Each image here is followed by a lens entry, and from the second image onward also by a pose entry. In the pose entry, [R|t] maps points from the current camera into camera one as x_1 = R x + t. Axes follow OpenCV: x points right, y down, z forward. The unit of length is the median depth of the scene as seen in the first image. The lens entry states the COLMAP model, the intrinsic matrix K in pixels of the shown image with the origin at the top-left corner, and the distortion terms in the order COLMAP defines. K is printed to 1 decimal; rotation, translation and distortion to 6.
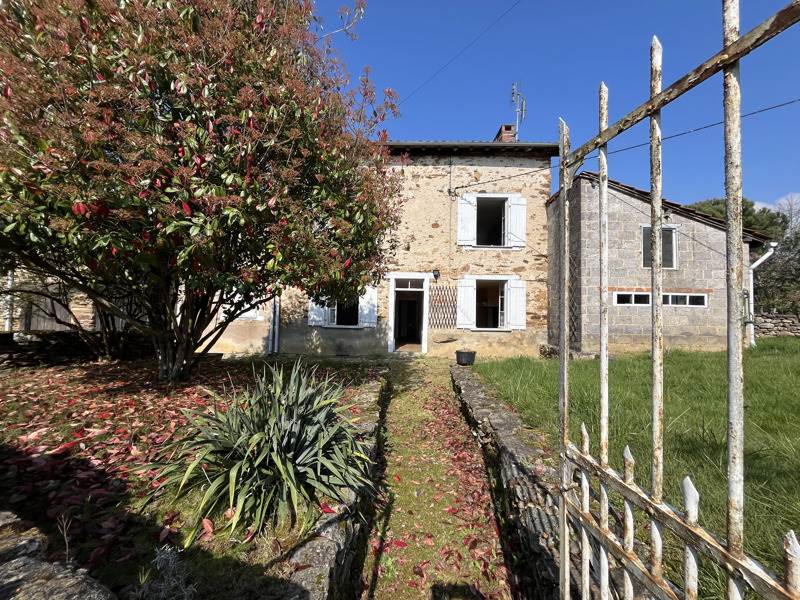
lens RADIAL K [[320.6, 0, 399.4], [0, 320.6, 298.1], [0, 0, 1]] dist [-0.002992, -0.000530]
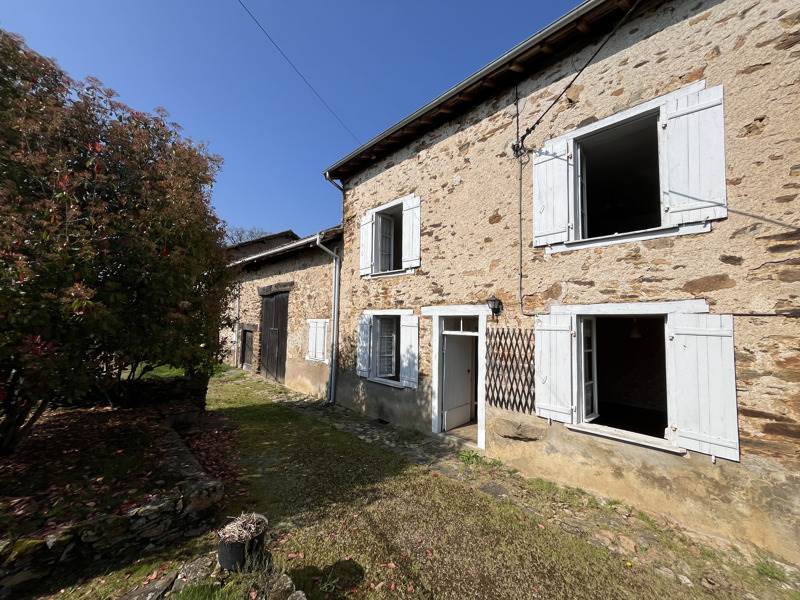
lens RADIAL K [[320.6, 0, 400.1], [0, 320.6, 301.0], [0, 0, 1]] dist [-0.002992, -0.000530]
pose [[0.692353, -0.051437, -0.719723, 0.393163], [0.017997, 0.998377, -0.054039, -0.057198], [0.721334, 0.024461, 0.692155, 0.502097]]
